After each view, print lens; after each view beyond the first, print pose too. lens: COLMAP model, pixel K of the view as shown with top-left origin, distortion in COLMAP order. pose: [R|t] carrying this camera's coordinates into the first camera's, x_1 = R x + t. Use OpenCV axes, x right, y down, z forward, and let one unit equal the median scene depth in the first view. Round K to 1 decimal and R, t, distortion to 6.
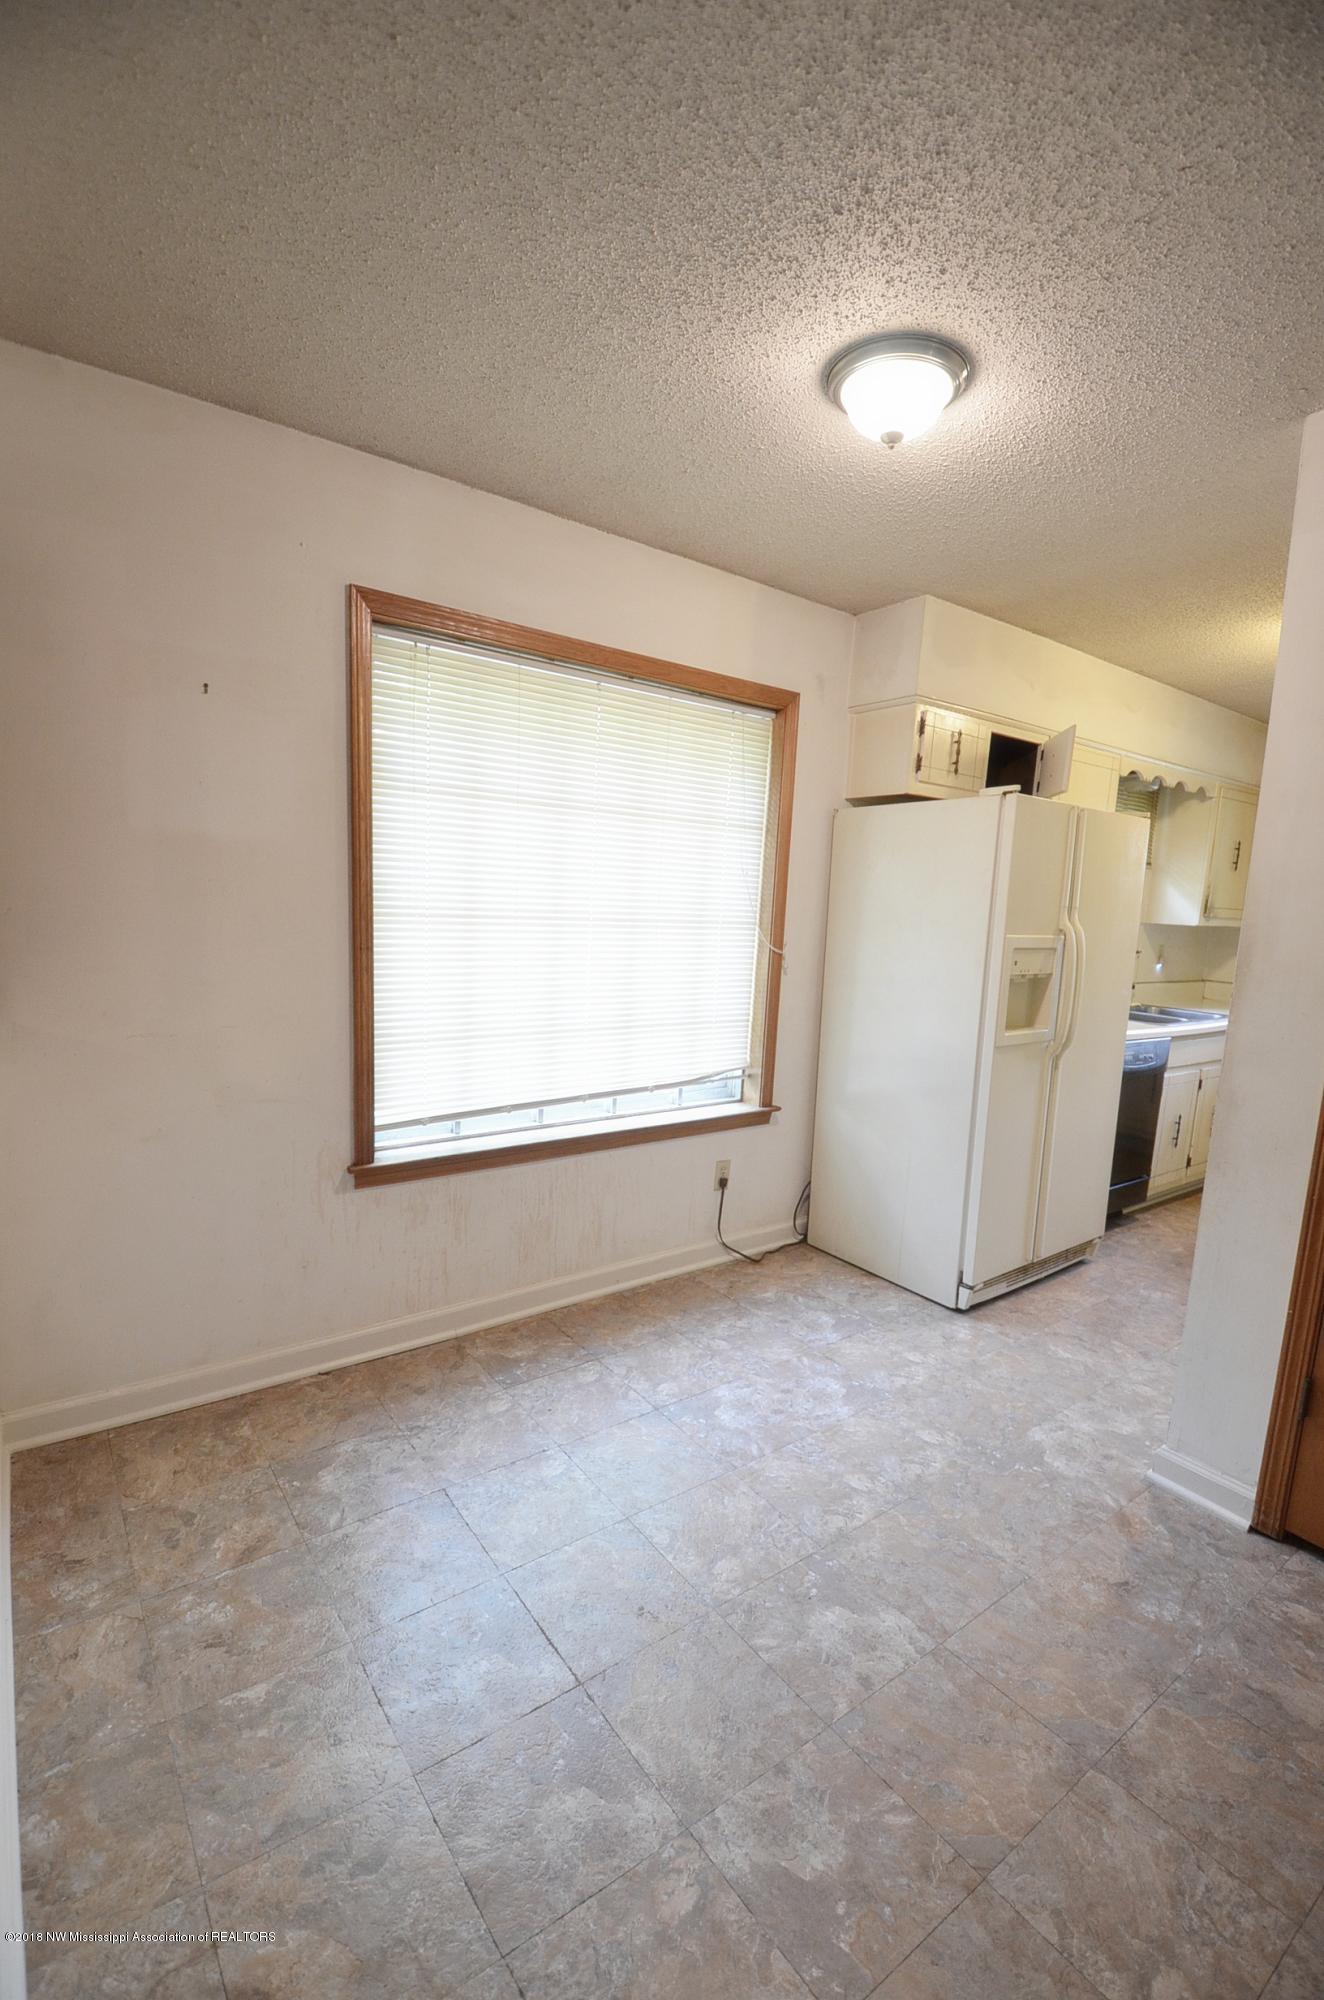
lens RADIAL K [[864.3, 0, 685.7], [0, 864.3, 1010.3], [0, 0, 1]] dist [-0.001092, -0.012787]
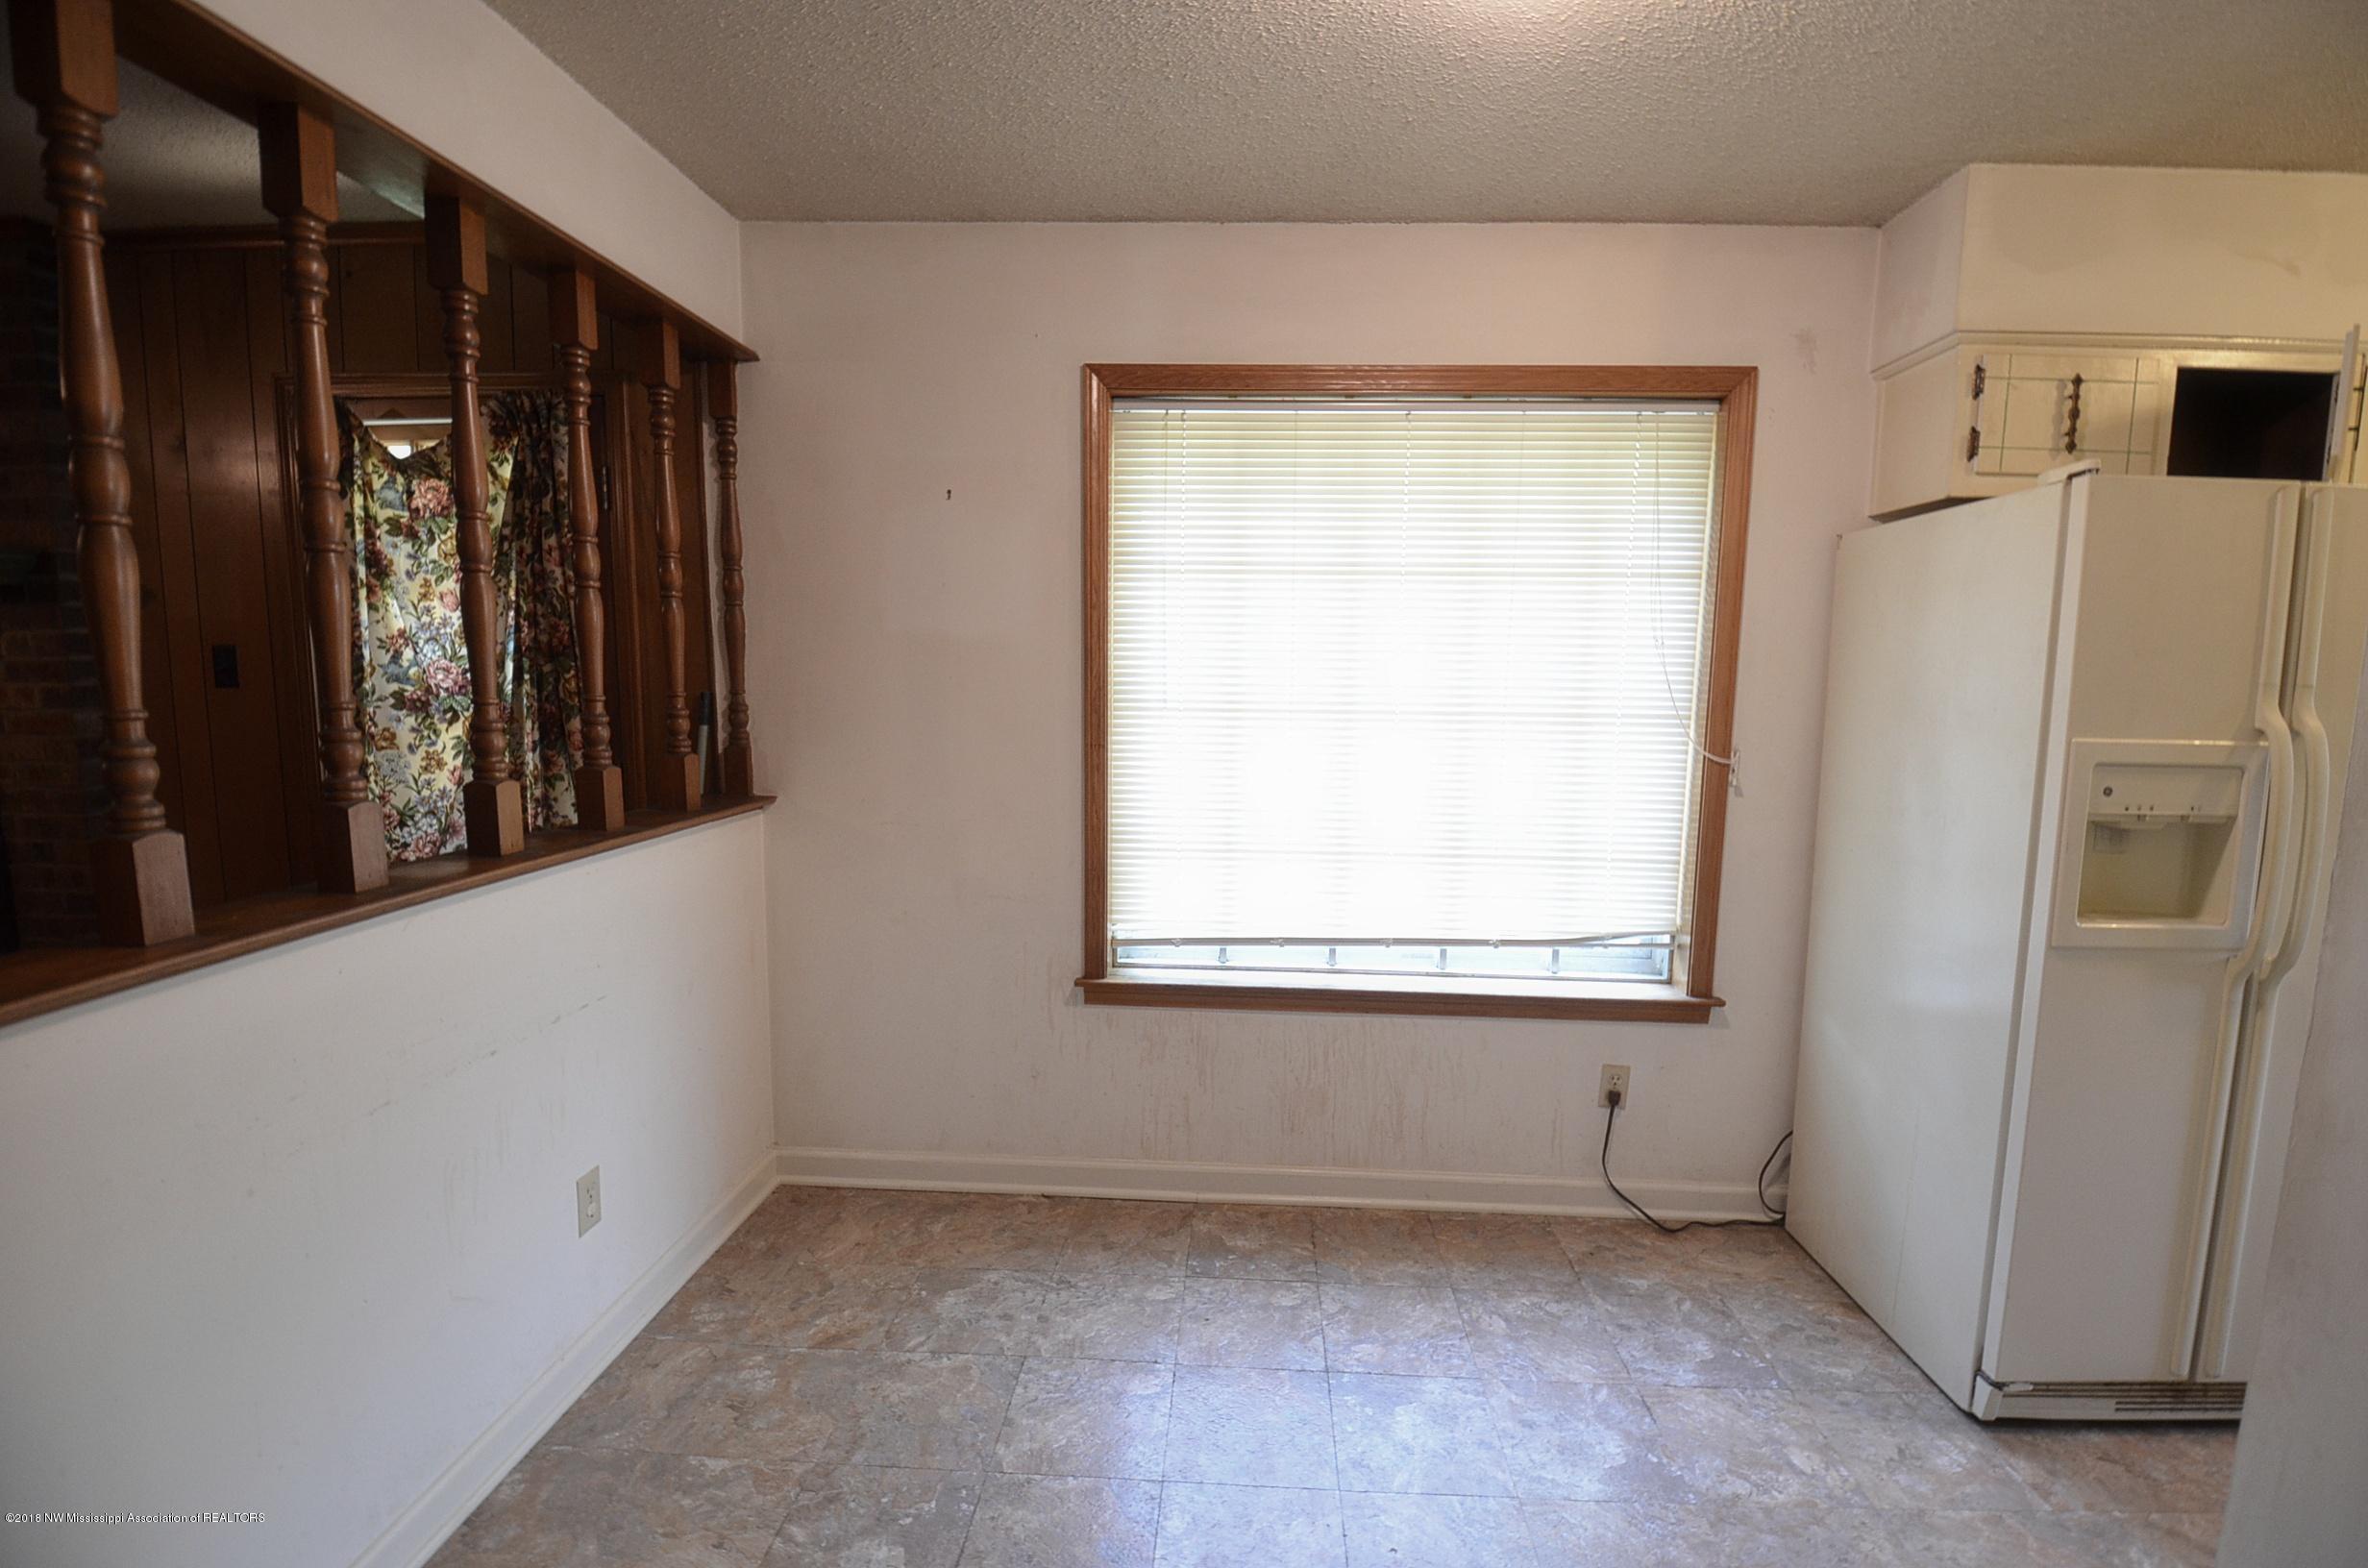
lens RADIAL K [[1023.2, 0, 1134.2], [0, 1023.2, 765.0], [0, 0, 1]] dist [-0.001092, -0.012787]
pose [[0.780507, 0.027340, -0.624549, 0.306572], [-0.062739, 0.997425, -0.034744, -0.012454], [0.621991, 0.066302, 0.780213, 0.150739]]
